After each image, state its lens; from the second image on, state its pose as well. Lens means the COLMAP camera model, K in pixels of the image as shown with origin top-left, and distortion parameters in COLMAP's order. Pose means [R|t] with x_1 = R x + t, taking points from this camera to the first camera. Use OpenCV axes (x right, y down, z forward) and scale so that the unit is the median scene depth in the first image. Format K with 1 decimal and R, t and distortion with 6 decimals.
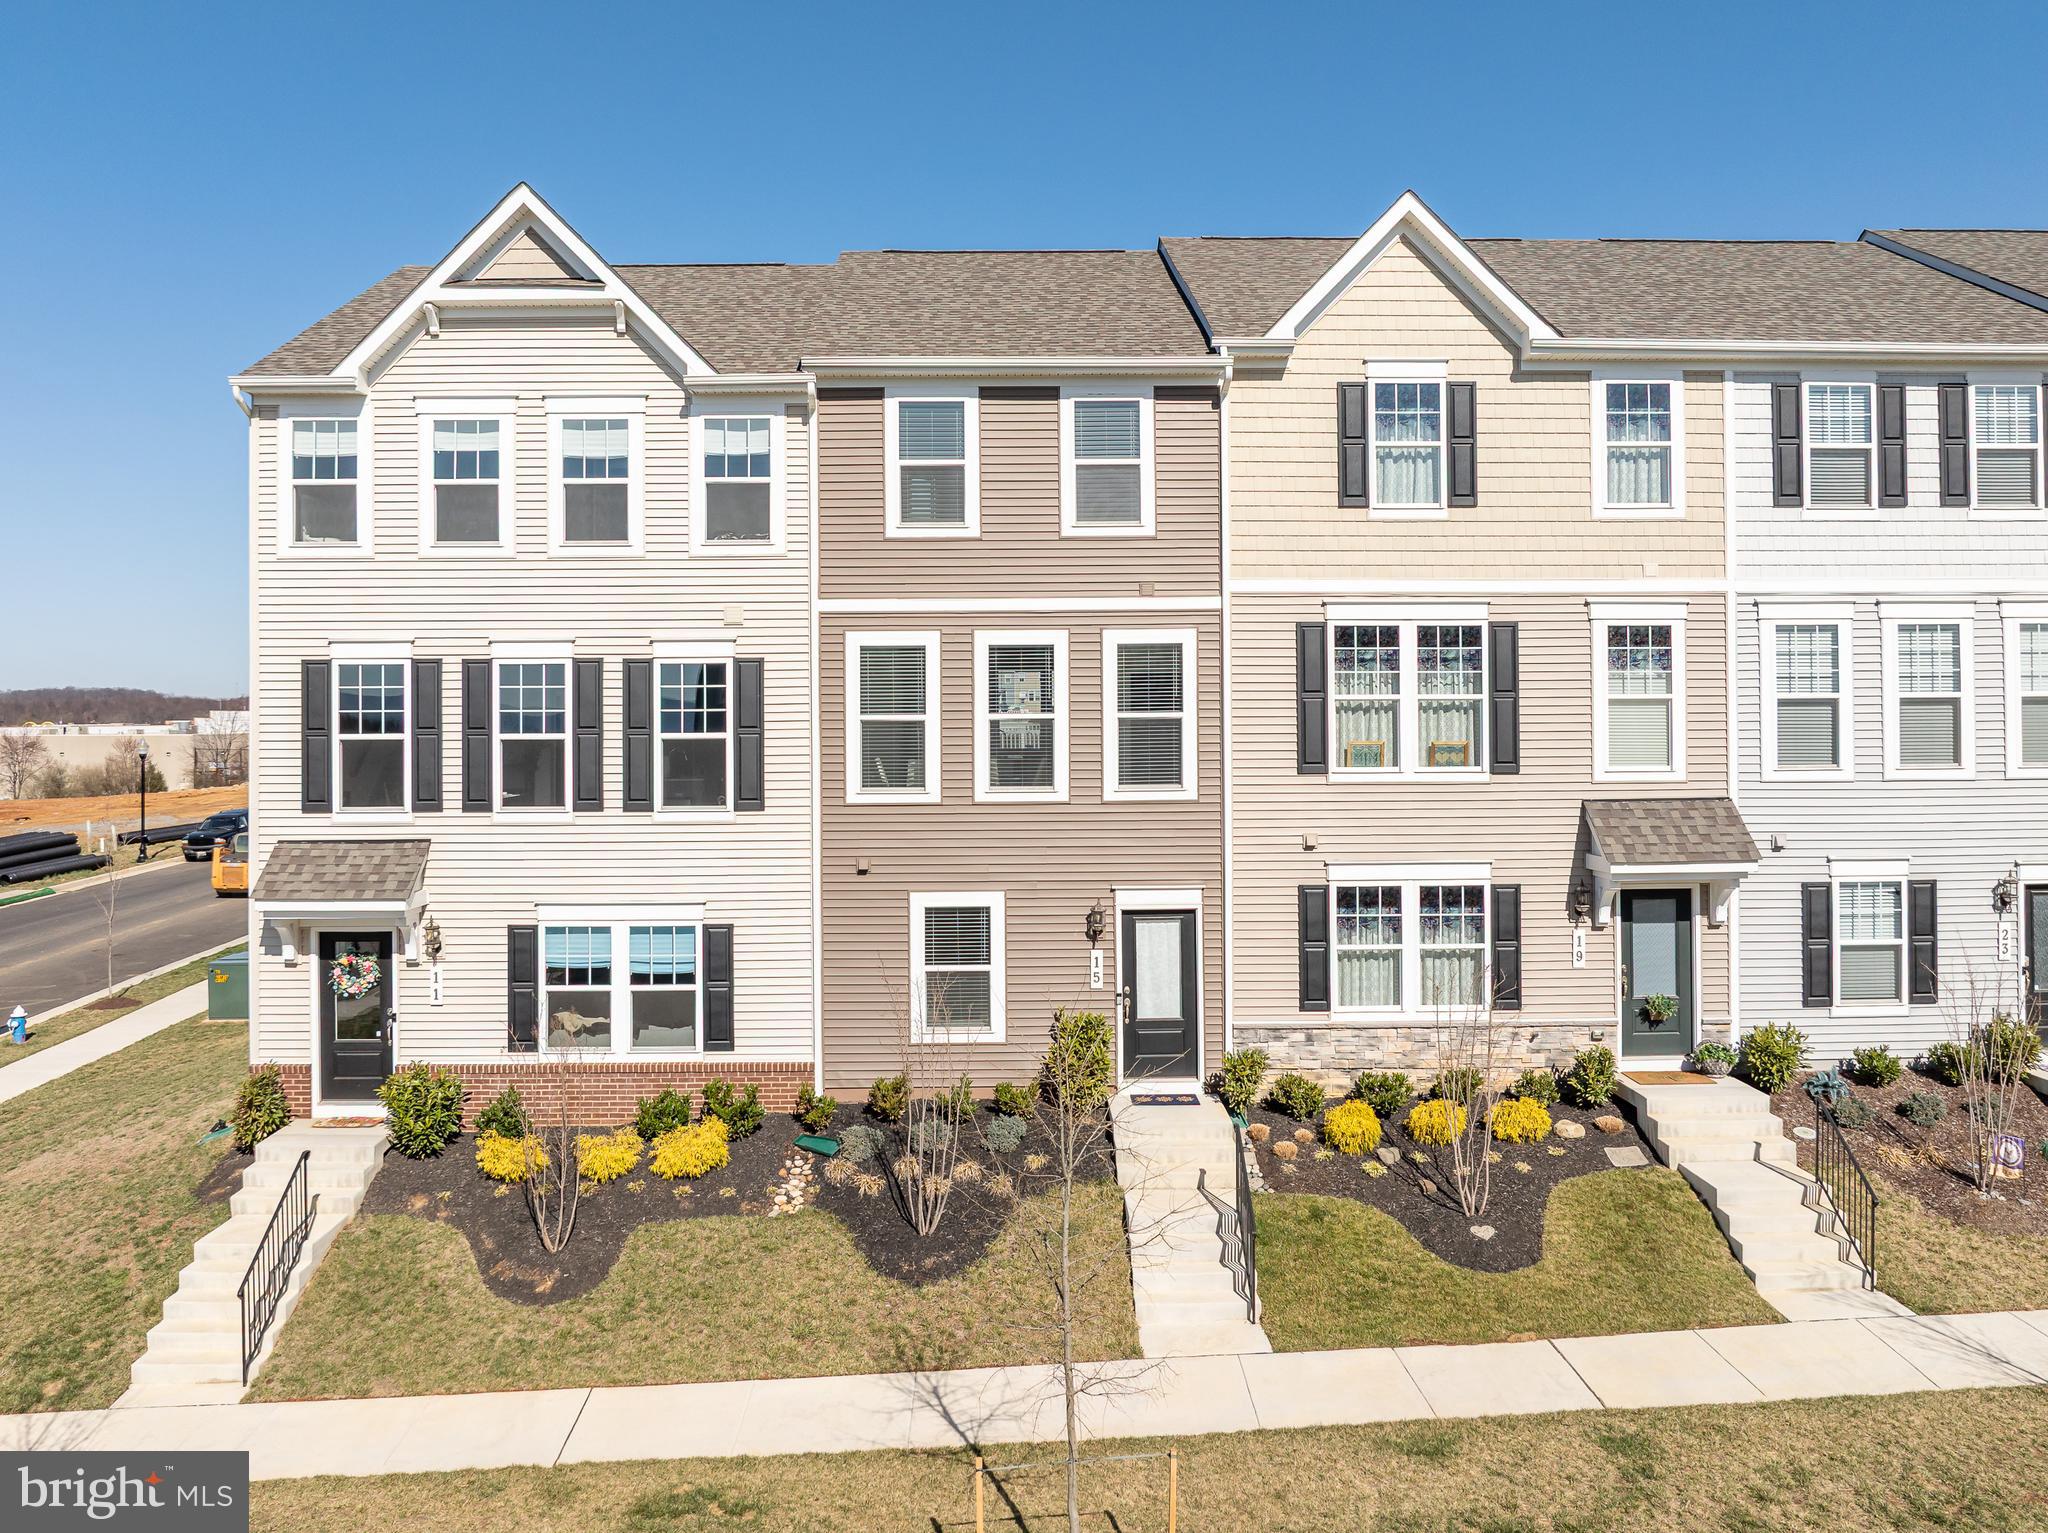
lens RADIAL K [[1664.3, 0, 1010.2], [0, 1664.3, 675.1], [0, 0, 1]] dist [-0.034283, 0.003738]
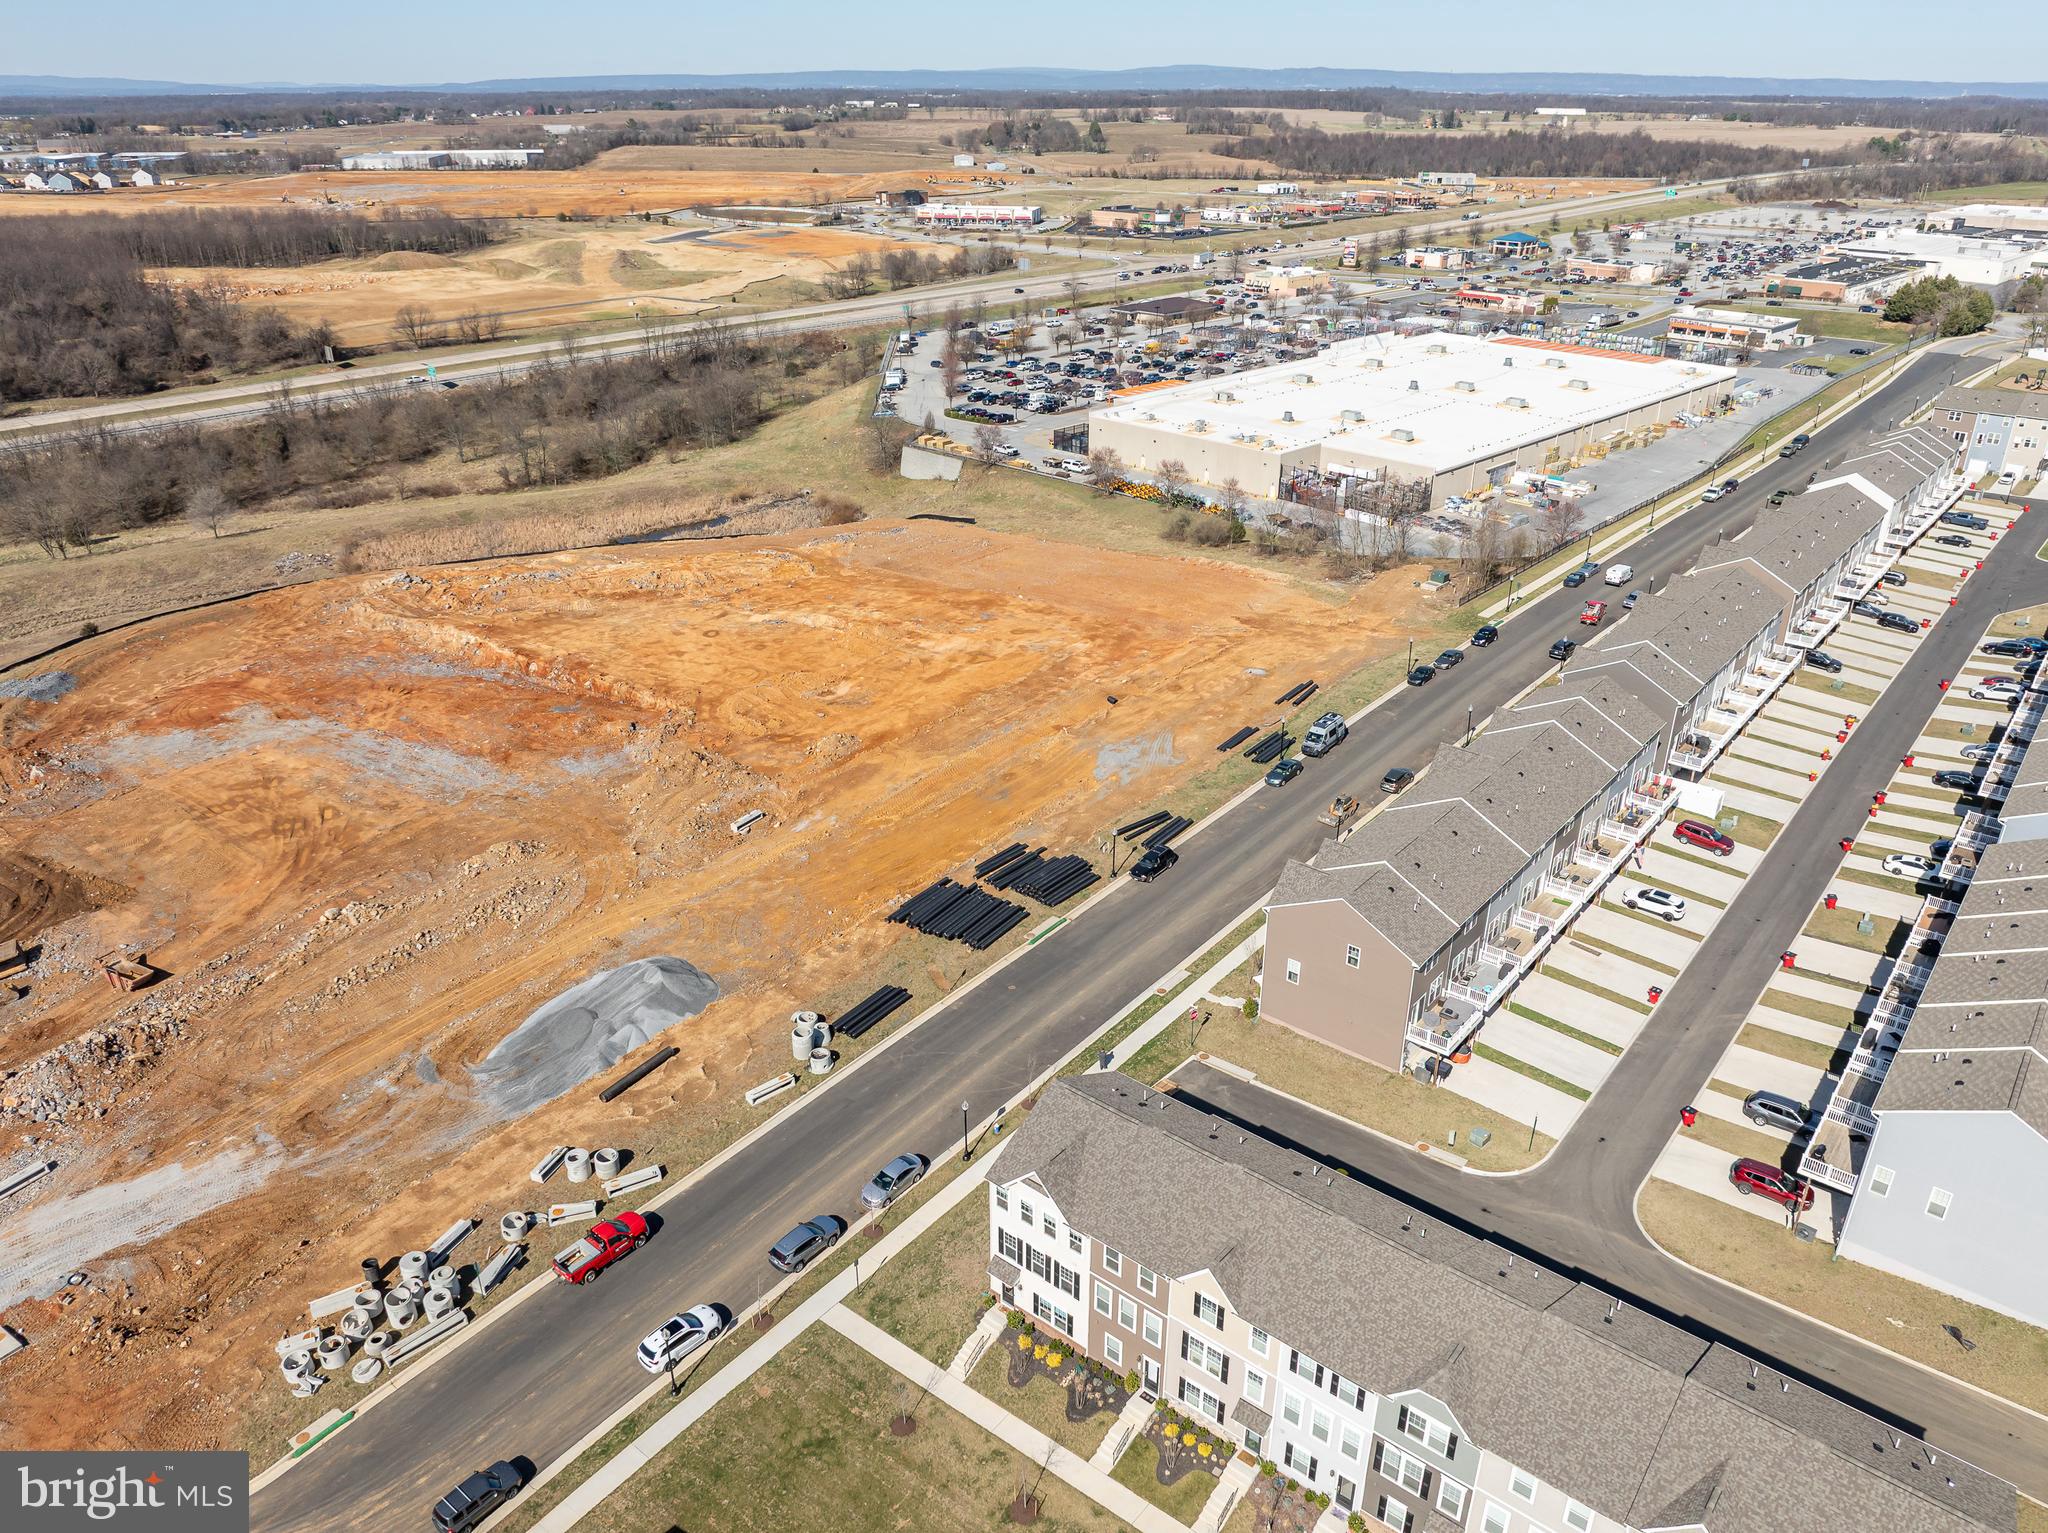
lens RADIAL K [[1453.8, 0, 1024.0], [0, 1453.8, 766.5], [0, 0, 1]] dist [-0.039636, 0.005823]
pose [[0.758581, 0.284711, -0.586084, 1.571994], [0.002696, 0.898104, 0.439776, -2.855243], [0.651573, -0.335185, 0.680517, -1.213459]]
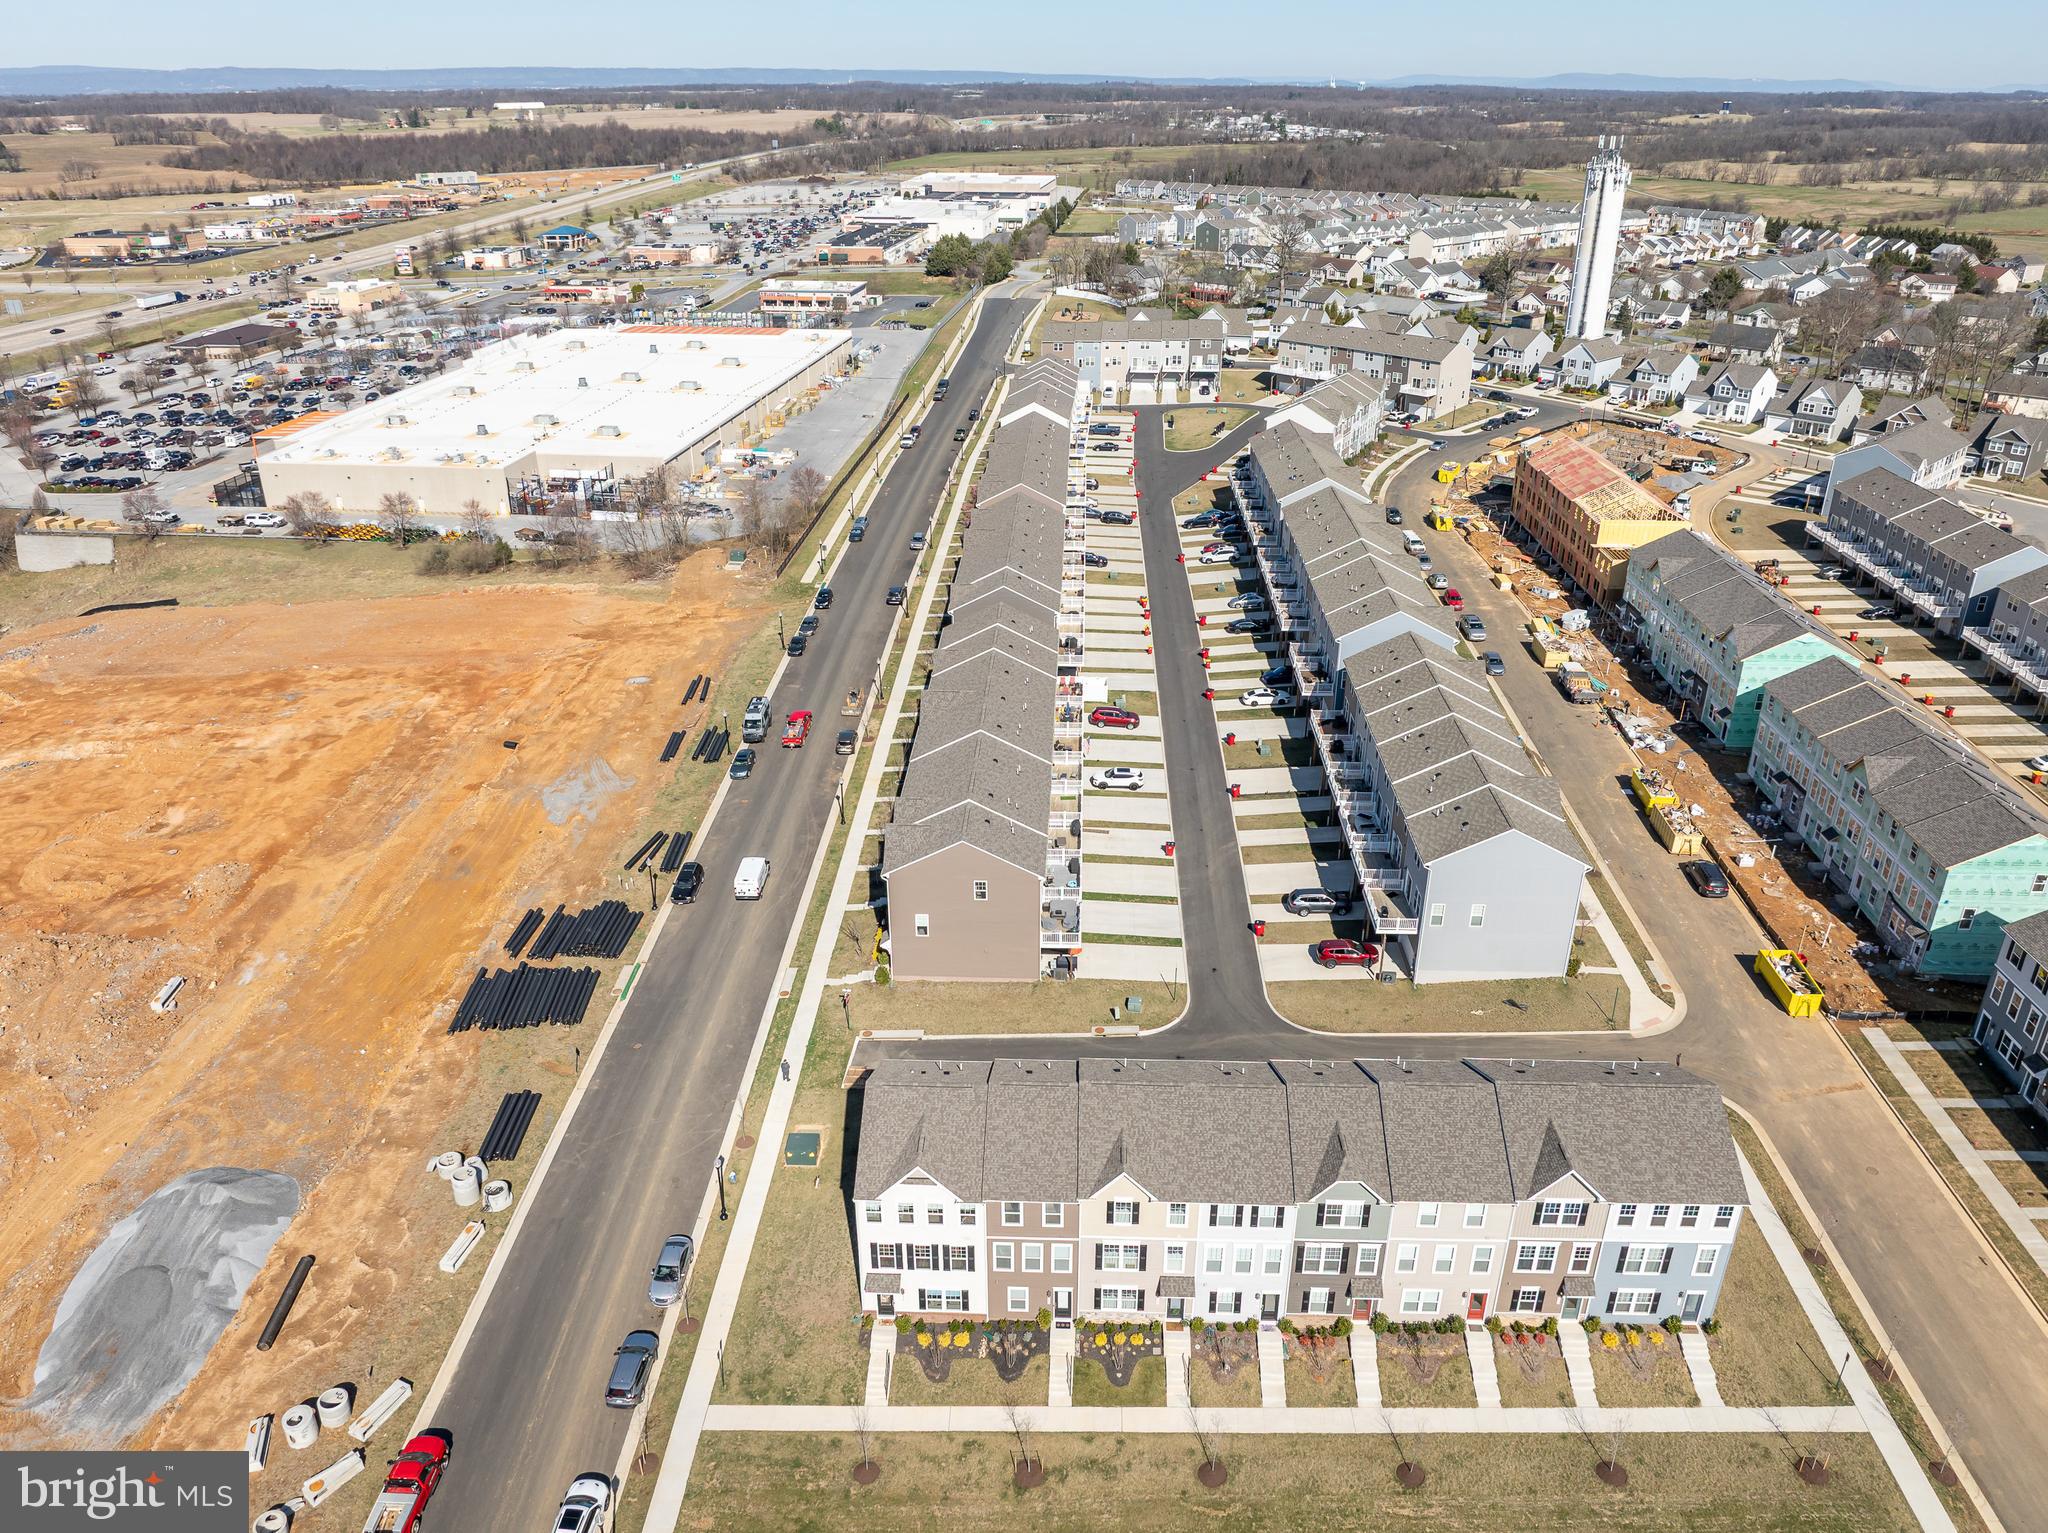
lens RADIAL K [[1453.8, 0, 1024.0], [0, 1453.8, 766.5], [0, 0, 1]] dist [-0.039636, 0.005823]
pose [[0.998240, 0.029170, -0.051630, 0.144757], [-0.003330, 0.896856, 0.442311, -2.853076], [0.059207, -0.441361, 0.895374, -1.872806]]
